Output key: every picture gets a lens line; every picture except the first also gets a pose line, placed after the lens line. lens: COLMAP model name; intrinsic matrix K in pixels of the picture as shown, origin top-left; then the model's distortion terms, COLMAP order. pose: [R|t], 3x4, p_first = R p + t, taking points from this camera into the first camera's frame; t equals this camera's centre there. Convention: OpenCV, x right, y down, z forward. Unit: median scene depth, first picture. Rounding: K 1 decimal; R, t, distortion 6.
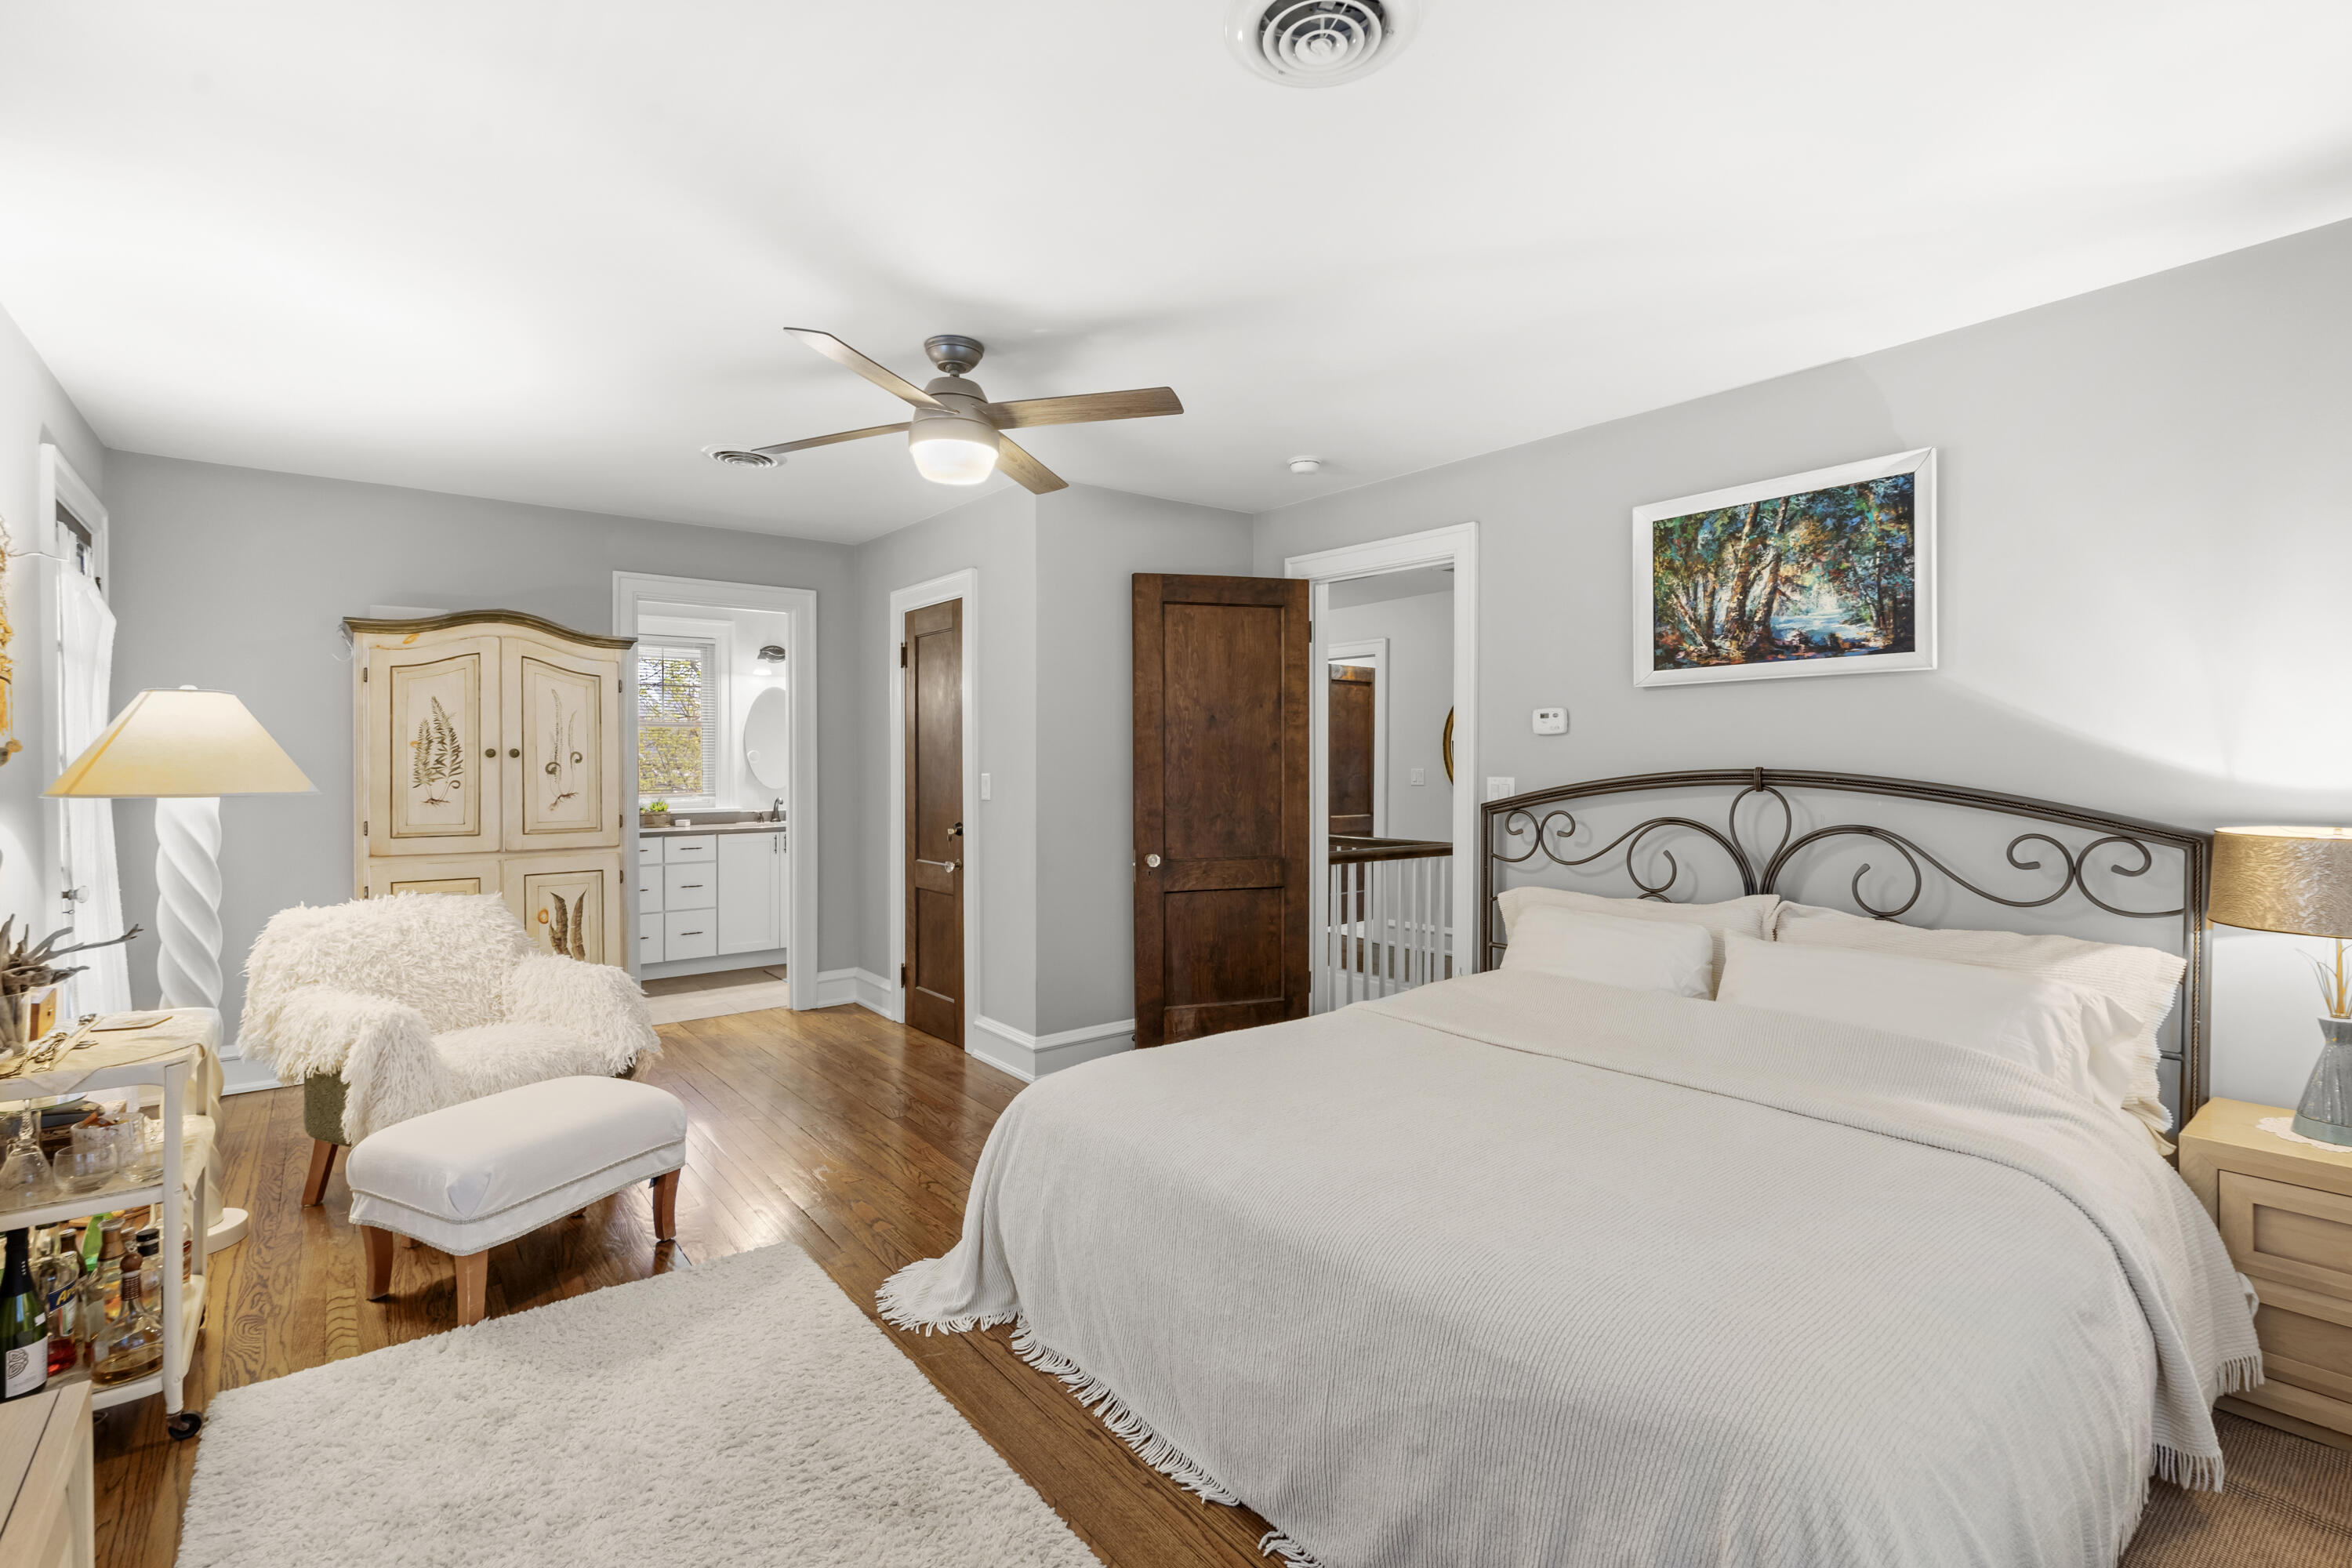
lens RADIAL K [[1066.1, 0, 1174.1], [0, 1066.1, 774.3], [0, 0, 1]] dist [-0.001966, 0.000348]
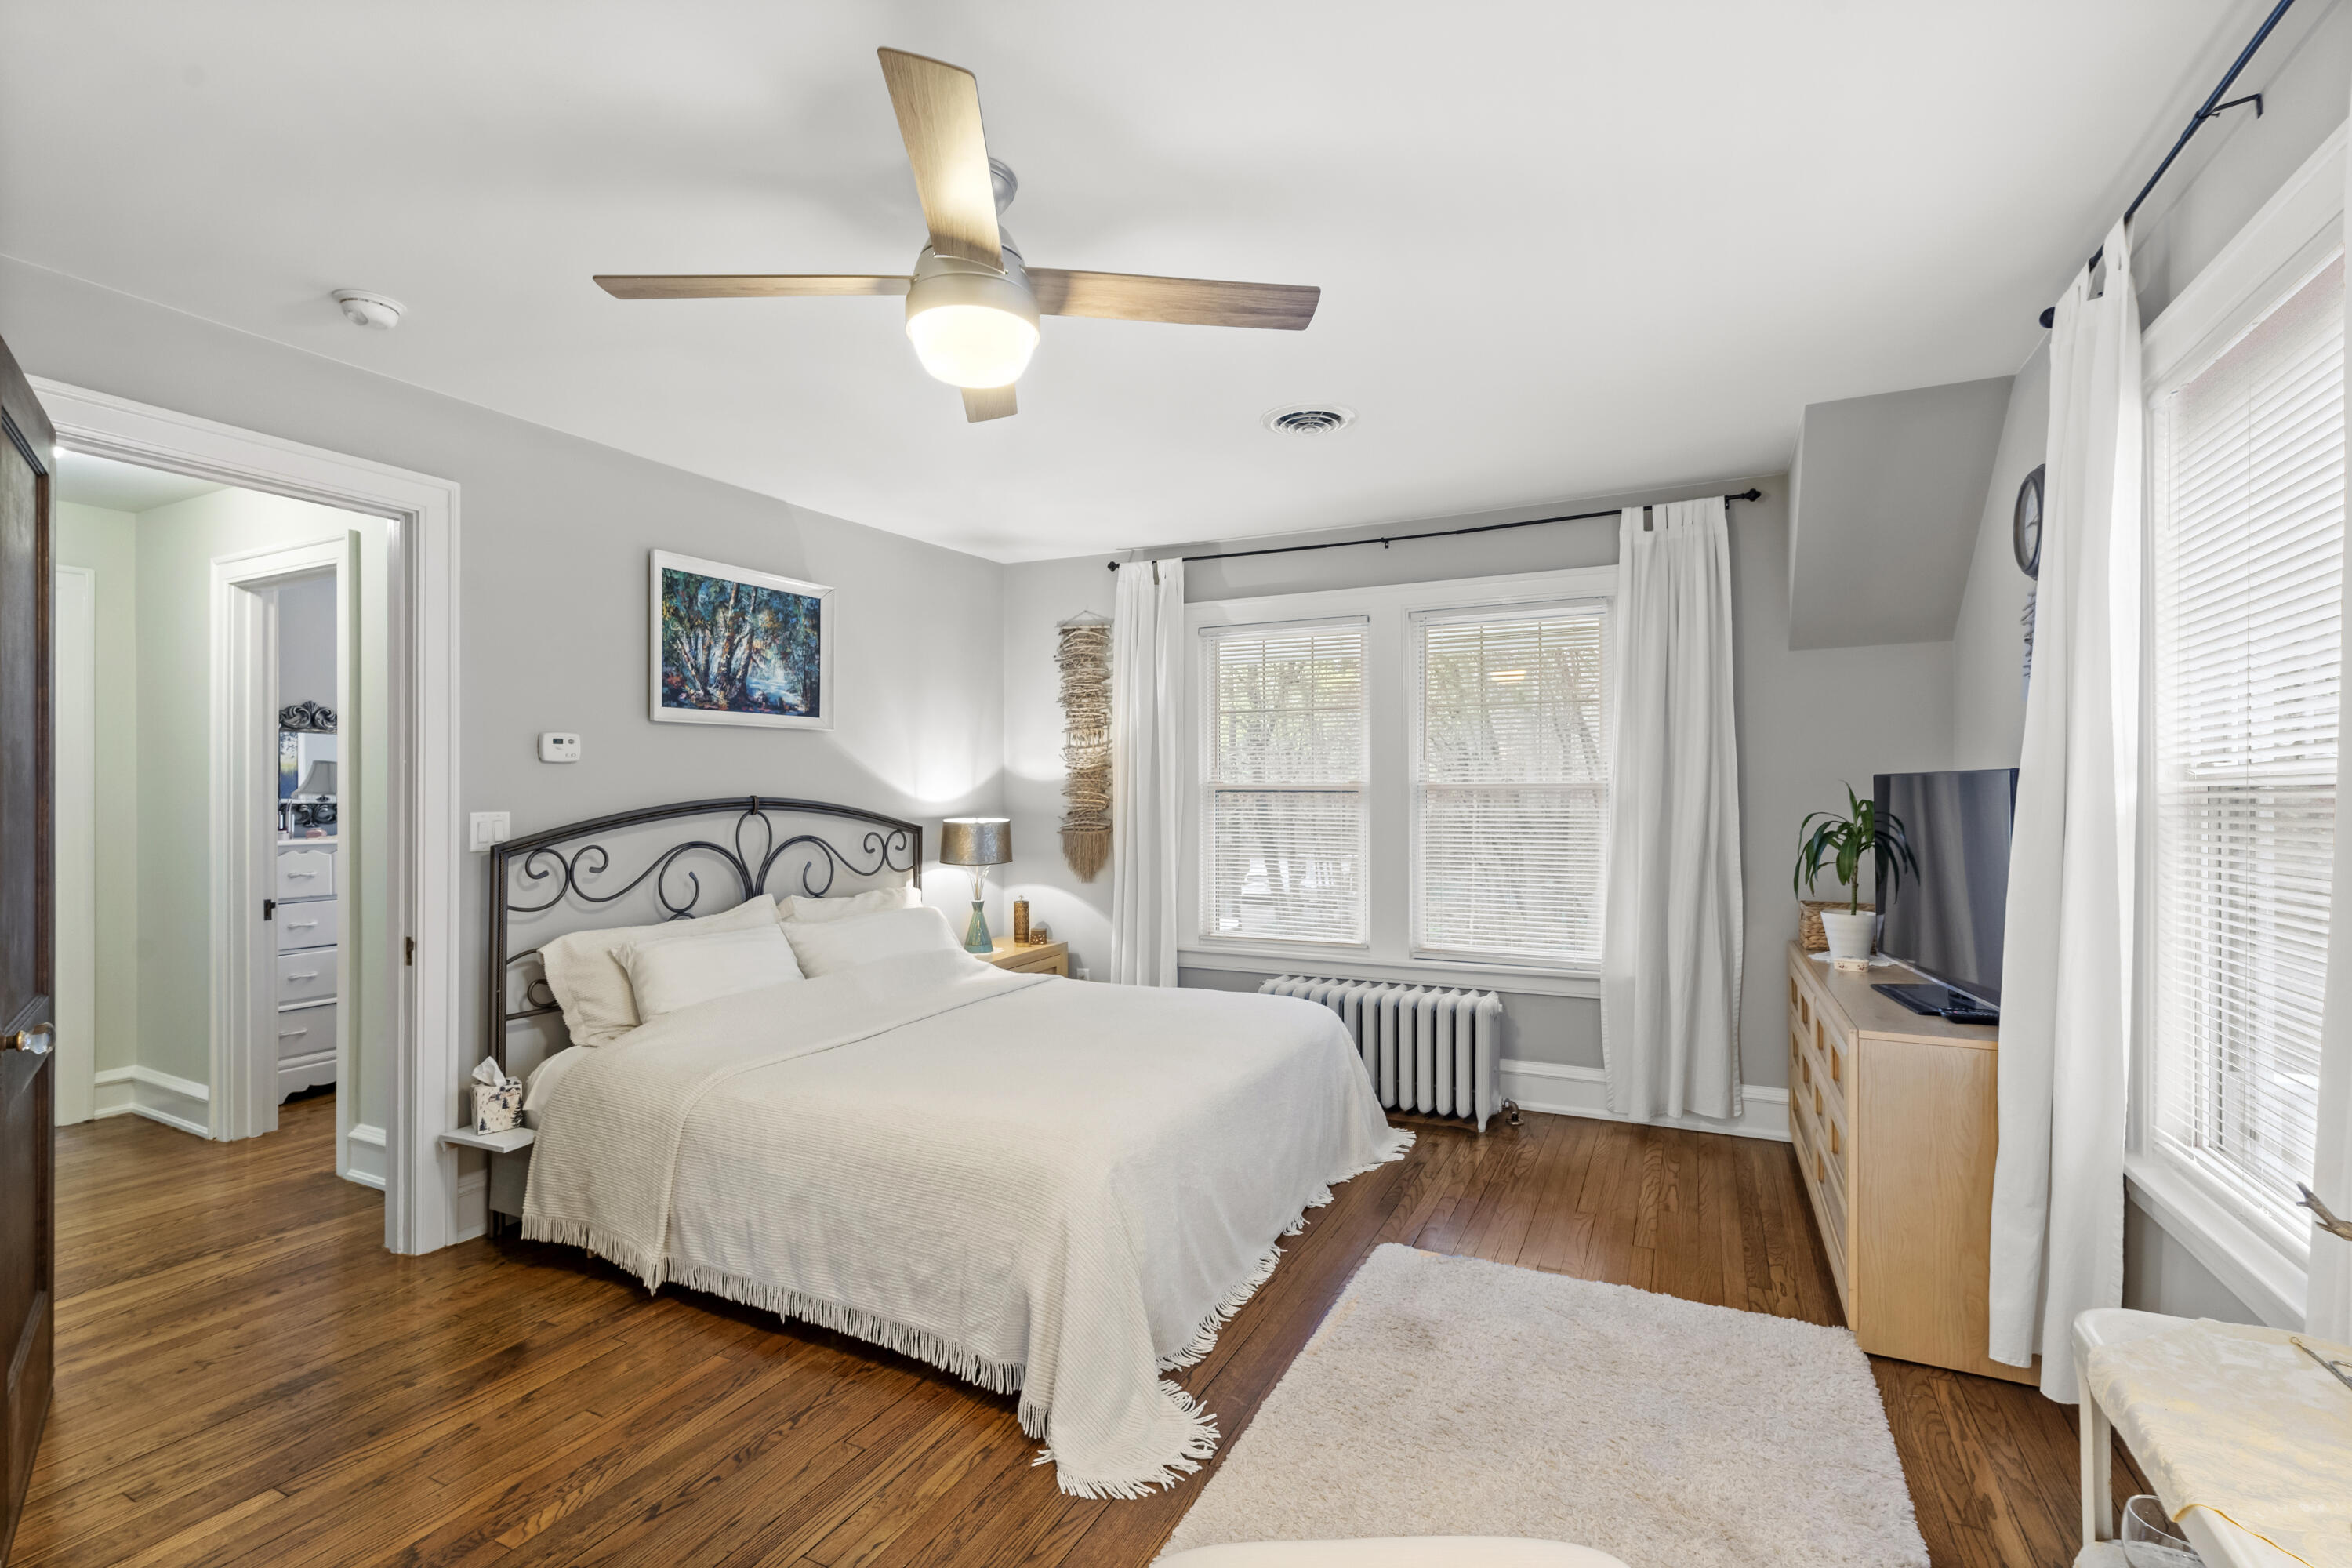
lens RADIAL K [[1066.1, 0, 1170.5], [0, 1066.1, 784.7], [0, 0, 1]] dist [-0.001966, 0.000348]
pose [[-0.422245, 0.002069, 0.906479, -0.788006], [0.013663, 0.999898, 0.004082, -0.017504], [-0.906379, 0.014109, -0.422231, 1.061776]]
